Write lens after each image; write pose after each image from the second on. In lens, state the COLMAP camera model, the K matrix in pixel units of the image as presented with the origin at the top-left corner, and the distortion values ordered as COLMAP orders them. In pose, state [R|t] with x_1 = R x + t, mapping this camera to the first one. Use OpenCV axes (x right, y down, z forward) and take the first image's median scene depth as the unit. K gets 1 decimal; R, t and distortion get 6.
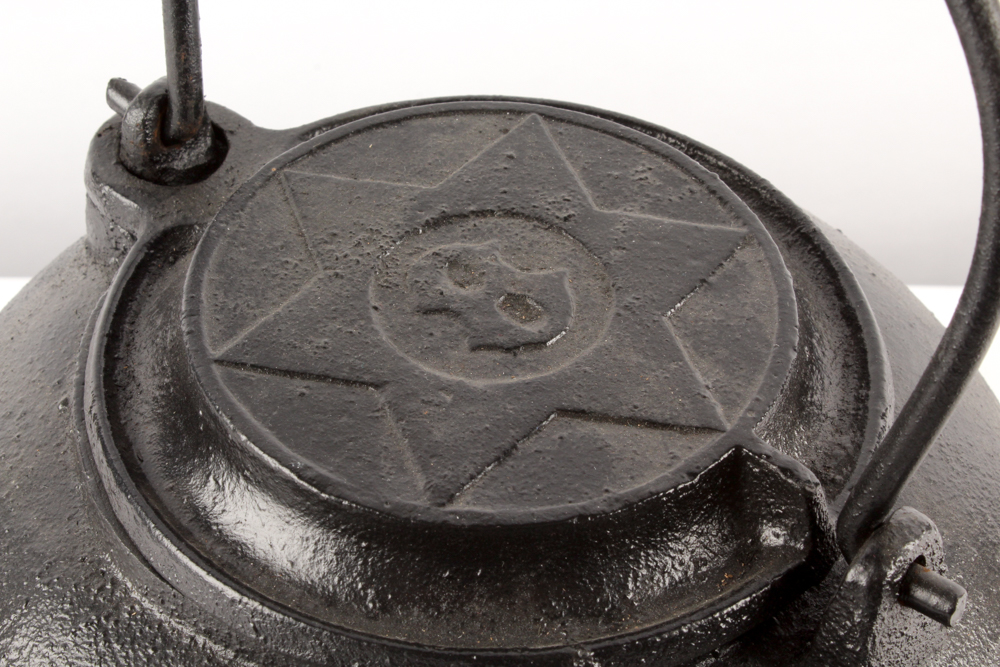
lens RADIAL K [[1517.8, 0, 499.6], [0, 1517.8, 335.3], [0, 0, 1]] dist [0.023695, 0.000000]
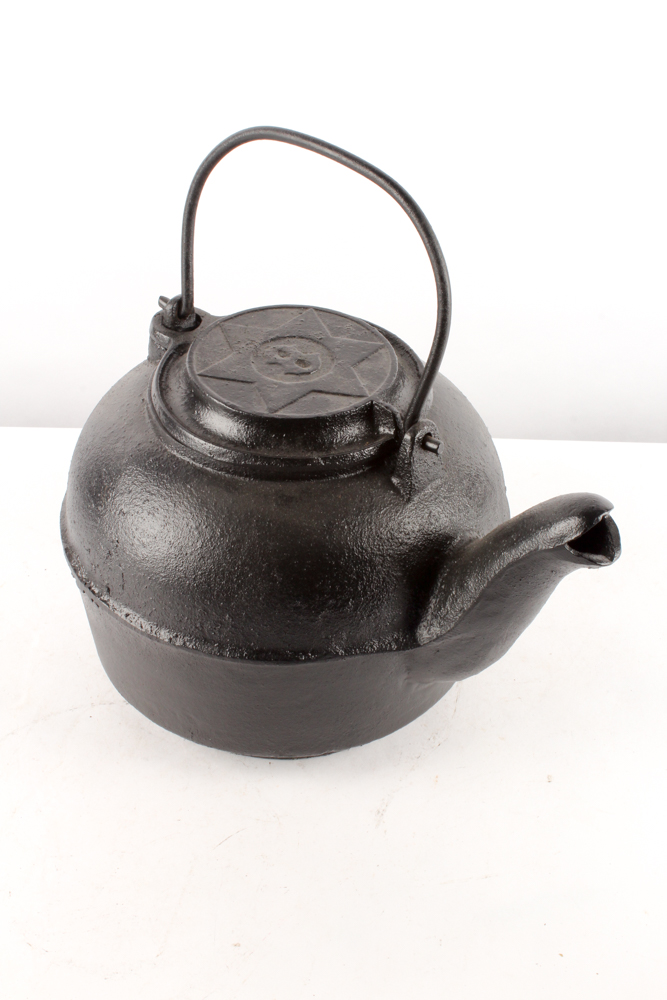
lens RADIAL K [[897.8, 0, 331.9], [0, 897.8, 495.0], [0, 0, 1]] dist [-0.007476, 0.000030]
pose [[0.999868, 0.016051, -0.002336, 0.078848], [-0.016195, 0.995912, -0.088865, 0.387985], [0.000900, 0.088891, 0.996041, -0.697467]]
